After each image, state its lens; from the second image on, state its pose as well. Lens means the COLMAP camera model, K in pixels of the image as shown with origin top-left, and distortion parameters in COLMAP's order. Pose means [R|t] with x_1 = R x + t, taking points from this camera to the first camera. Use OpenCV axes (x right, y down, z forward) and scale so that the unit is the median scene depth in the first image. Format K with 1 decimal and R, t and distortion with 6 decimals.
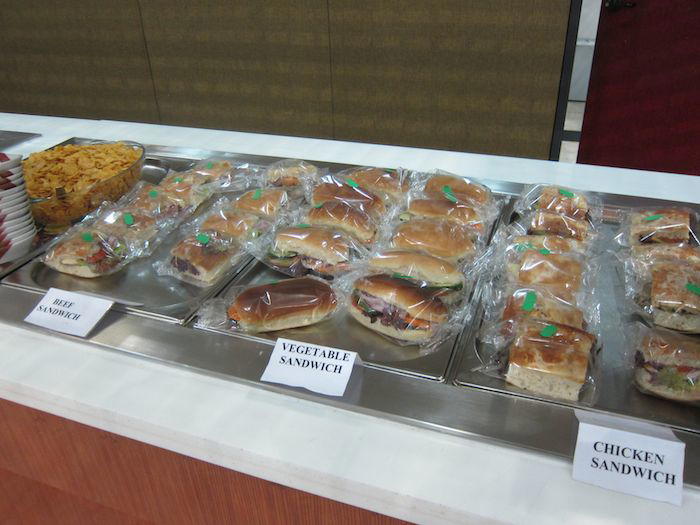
lens RADIAL K [[578.6, 0, 346.0], [0, 578.6, 261.2], [0, 0, 1]] dist [-0.043688, 0.013598]
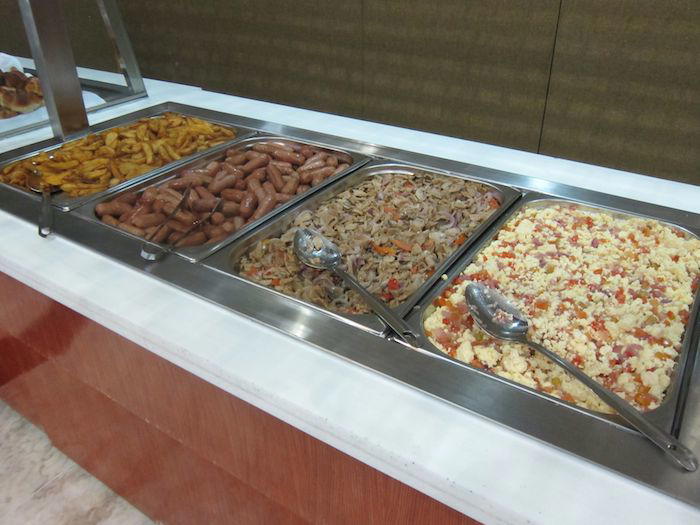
lens RADIAL K [[559.0, 0, 350.0], [0, 559.0, 262.5], [0, 0, 1]] dist [-0.038085, 0.002083]
pose [[0.976122, 0.137153, -0.168450, -0.436708], [-0.133241, 0.990488, 0.034364, -0.068409], [0.171561, -0.011099, 0.985111, 0.148437]]
